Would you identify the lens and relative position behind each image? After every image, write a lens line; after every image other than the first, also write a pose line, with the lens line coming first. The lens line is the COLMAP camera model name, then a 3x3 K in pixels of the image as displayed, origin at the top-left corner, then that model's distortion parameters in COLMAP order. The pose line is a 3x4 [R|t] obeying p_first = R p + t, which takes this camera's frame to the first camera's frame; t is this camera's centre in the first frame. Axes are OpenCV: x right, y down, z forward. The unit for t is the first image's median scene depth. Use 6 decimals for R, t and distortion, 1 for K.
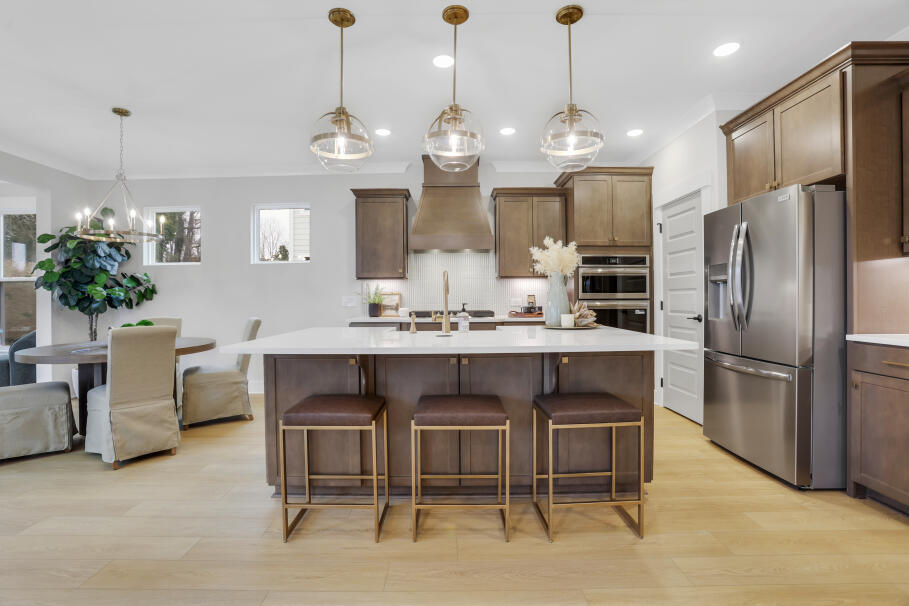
lens RADIAL K [[431.6, 0, 454.5], [0, 431.6, 293.6], [0, 0, 1]] dist [0.001780, 0.001730]
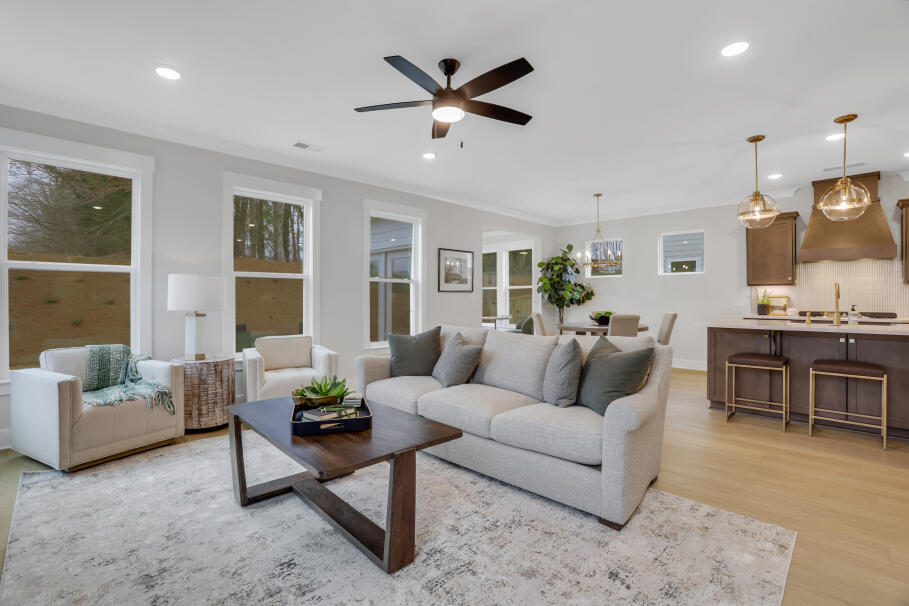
lens RADIAL K [[431.6, 0, 454.5], [0, 431.6, 293.6], [0, 0, 1]] dist [0.001780, 0.001730]
pose [[0.729958, 0.002107, -0.683488, 0.021415], [-0.002397, 0.999997, 0.000523, -0.007705], [0.683487, 0.001257, 0.729961, -0.559713]]
